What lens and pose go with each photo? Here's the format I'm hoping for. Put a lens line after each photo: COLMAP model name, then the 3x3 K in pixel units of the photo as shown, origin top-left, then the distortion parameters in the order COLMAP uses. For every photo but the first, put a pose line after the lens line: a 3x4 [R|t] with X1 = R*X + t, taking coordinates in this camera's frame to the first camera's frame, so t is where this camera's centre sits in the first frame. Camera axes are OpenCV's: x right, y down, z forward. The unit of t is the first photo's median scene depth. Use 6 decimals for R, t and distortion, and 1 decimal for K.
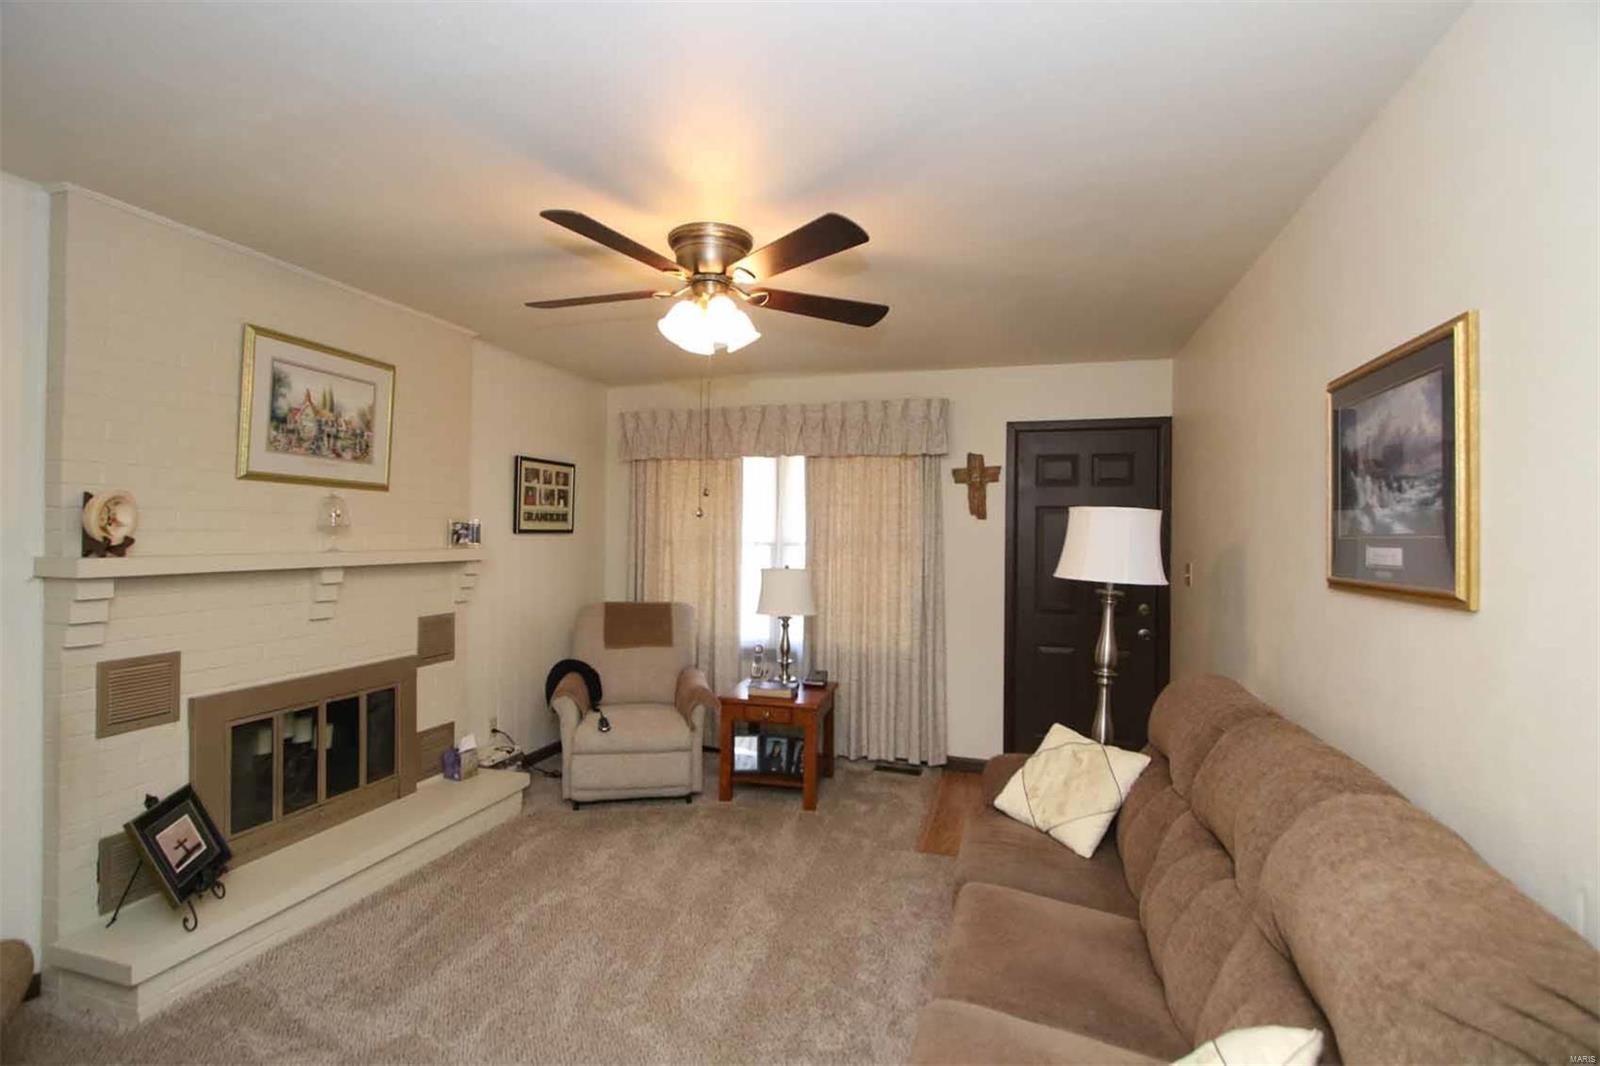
lens RADIAL K [[744.1, 0, 805.3], [0, 744.1, 521.5], [0, 0, 1]] dist [-0.001808, -0.000095]
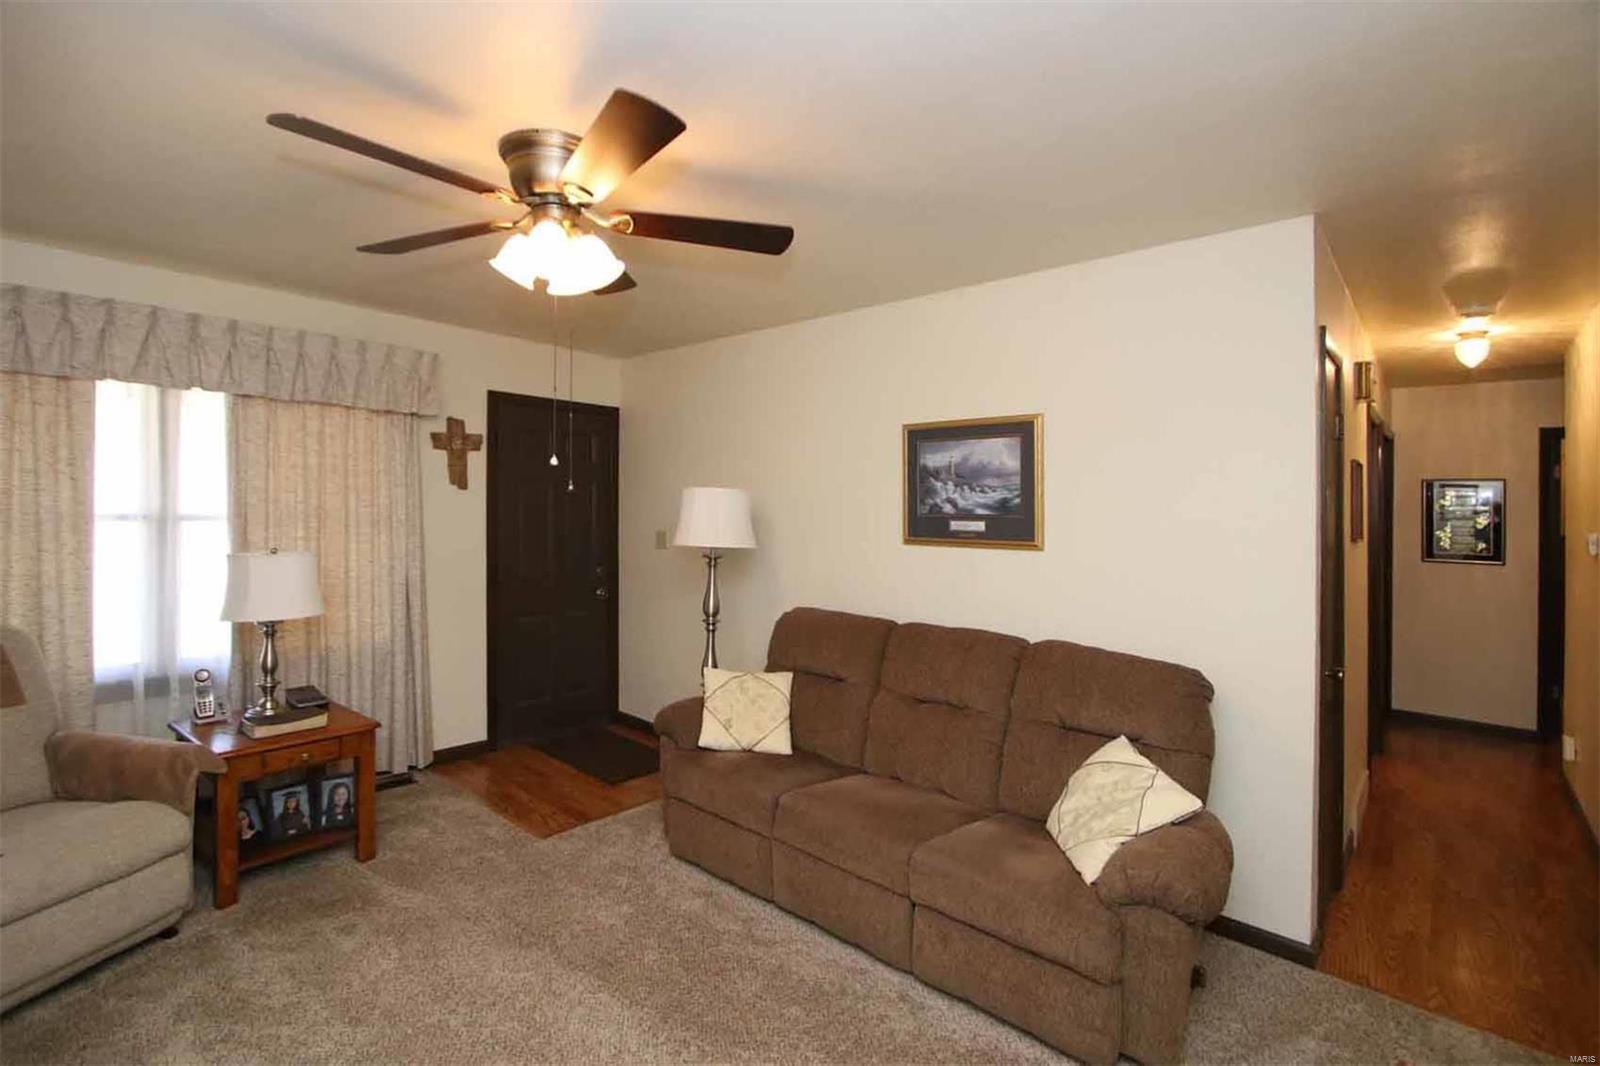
lens RADIAL K [[727.9, 0, 797.0], [0, 727.9, 492.1], [0, 0, 1]] dist [0.002190, 0.000089]
pose [[0.421750, 0.021437, 0.906459, -0.480301], [-0.029566, 0.999514, -0.009881, -0.003545], [-0.906230, -0.022633, 0.422179, 0.263852]]
